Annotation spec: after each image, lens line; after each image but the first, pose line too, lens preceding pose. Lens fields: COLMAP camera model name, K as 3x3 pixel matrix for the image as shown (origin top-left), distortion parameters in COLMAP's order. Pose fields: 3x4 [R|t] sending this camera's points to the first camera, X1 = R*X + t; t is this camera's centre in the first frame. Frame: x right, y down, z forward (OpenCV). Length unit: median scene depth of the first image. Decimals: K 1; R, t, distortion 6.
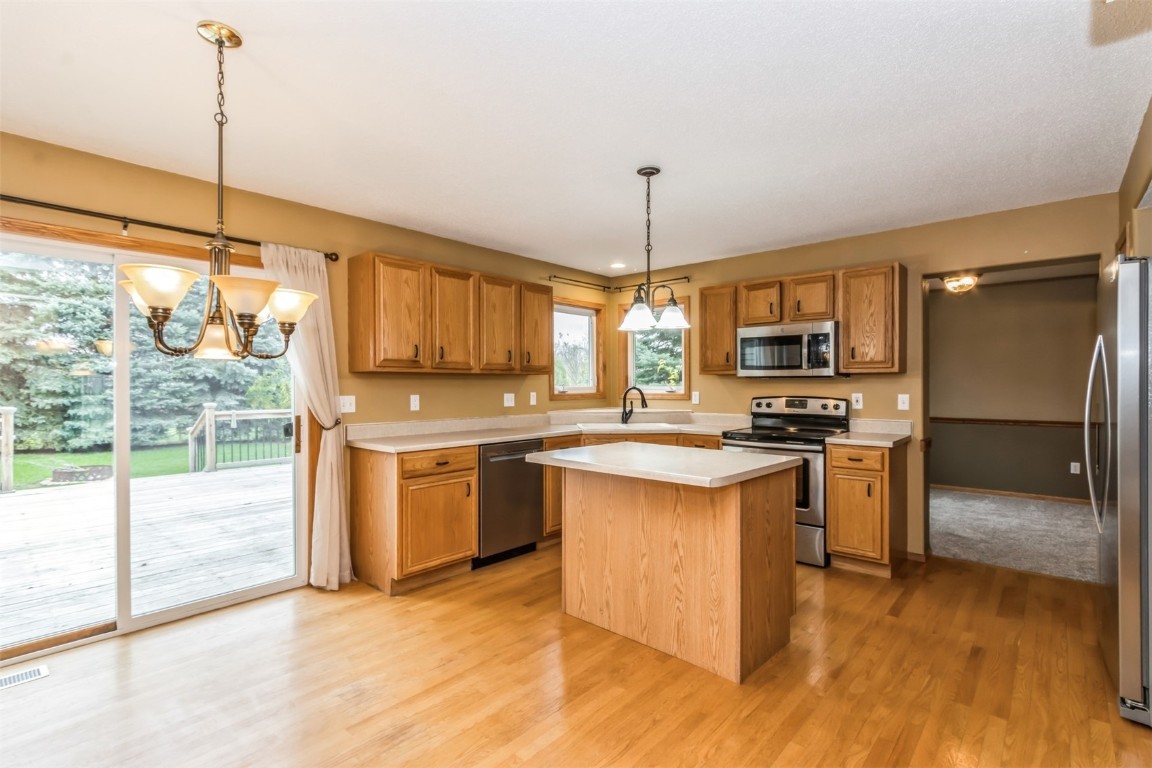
lens RADIAL K [[533.8, 0, 575.4], [0, 533.8, 384.7], [0, 0, 1]] dist [0.005139, -0.000895]
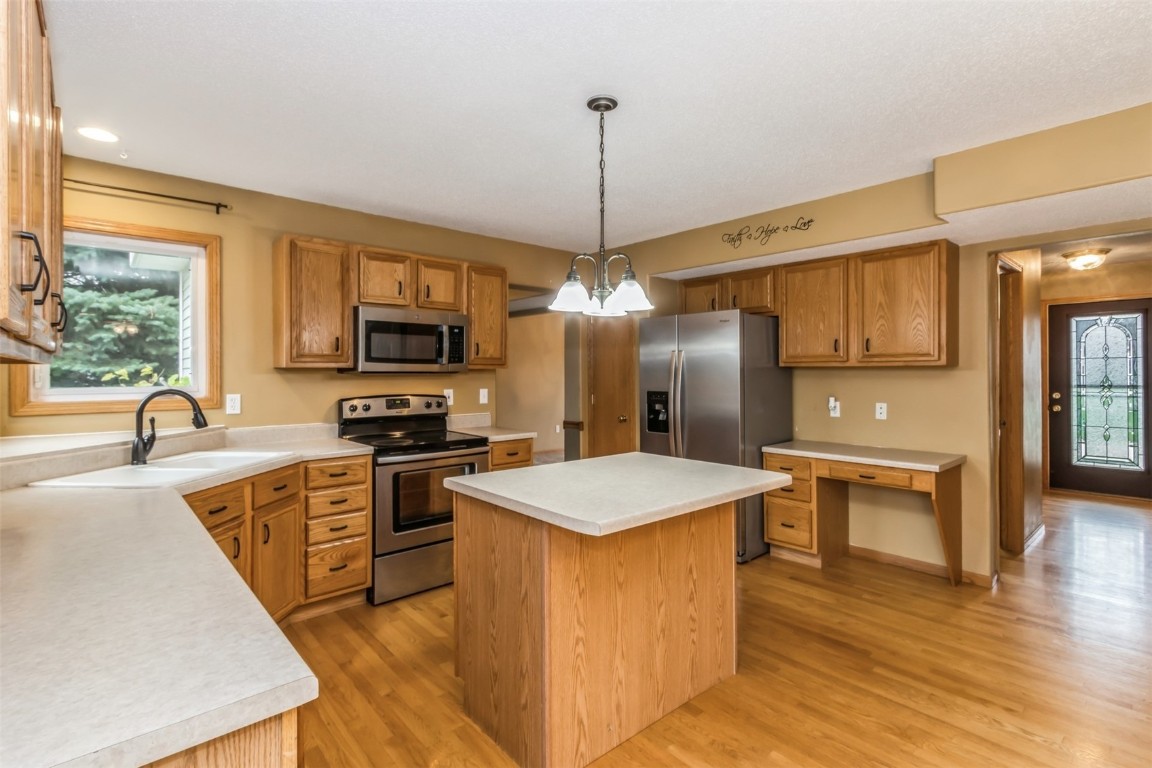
lens RADIAL K [[533.8, 0, 576.8], [0, 533.8, 377.9], [0, 0, 1]] dist [0.005139, -0.000895]
pose [[0.128682, -0.005562, 0.991670, -0.448347], [0.003936, 0.999979, 0.005098, -0.009980], [-0.991678, 0.003247, 0.128701, 0.695676]]
